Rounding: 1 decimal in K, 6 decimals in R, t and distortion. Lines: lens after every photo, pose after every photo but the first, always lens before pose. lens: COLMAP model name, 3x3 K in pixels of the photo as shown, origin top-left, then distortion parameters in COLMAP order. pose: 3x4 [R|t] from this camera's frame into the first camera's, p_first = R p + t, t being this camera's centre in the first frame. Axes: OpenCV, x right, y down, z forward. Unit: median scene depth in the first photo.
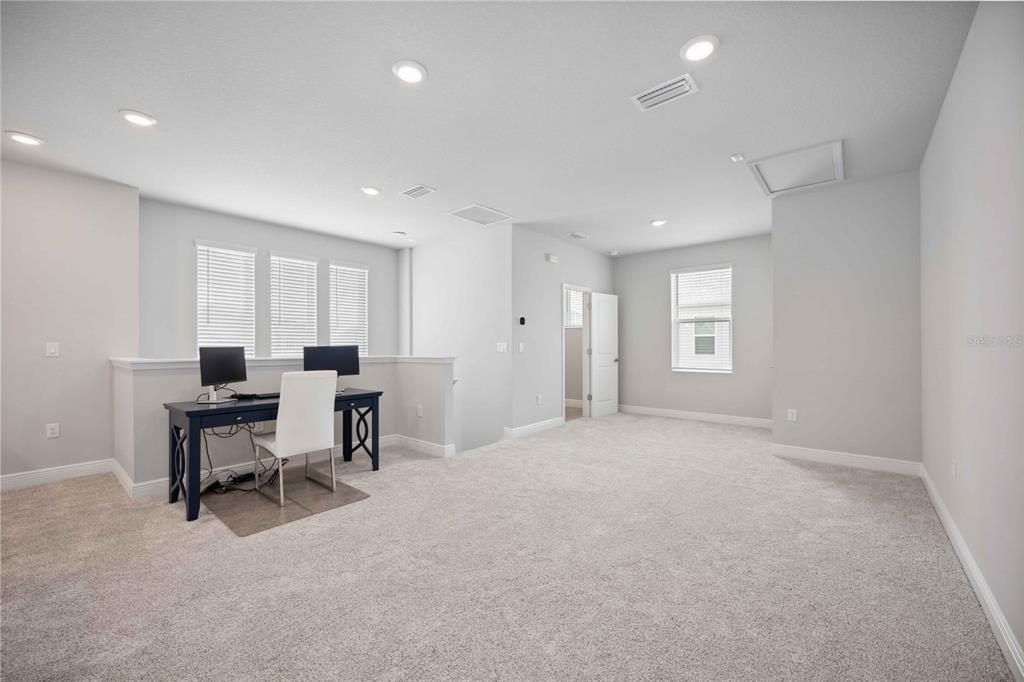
lens RADIAL K [[409.0, 0, 512.0], [0, 409.0, 341.0], [0, 0, 1]] dist [0.001225, 0.000196]
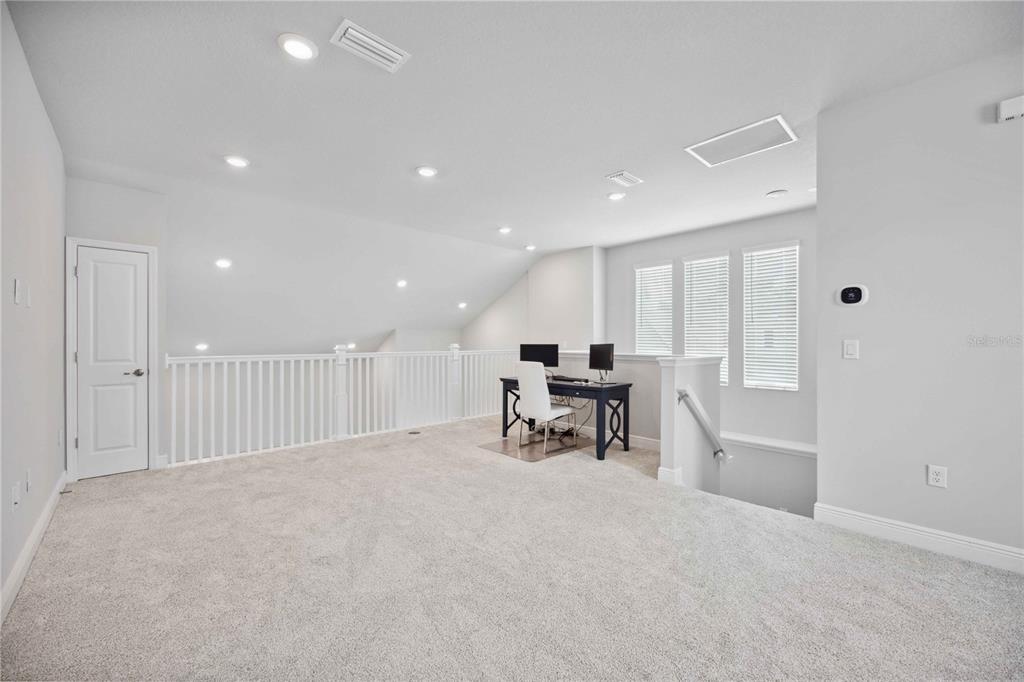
lens RADIAL K [[409.0, 0, 512.0], [0, 409.0, 341.0], [0, 0, 1]] dist [0.001225, 0.000196]
pose [[-0.111418, -0.000759, -0.993773, 0.728941], [0.010773, 0.999940, -0.001971, 0.003033], [0.993715, -0.010925, -0.111403, 0.851708]]
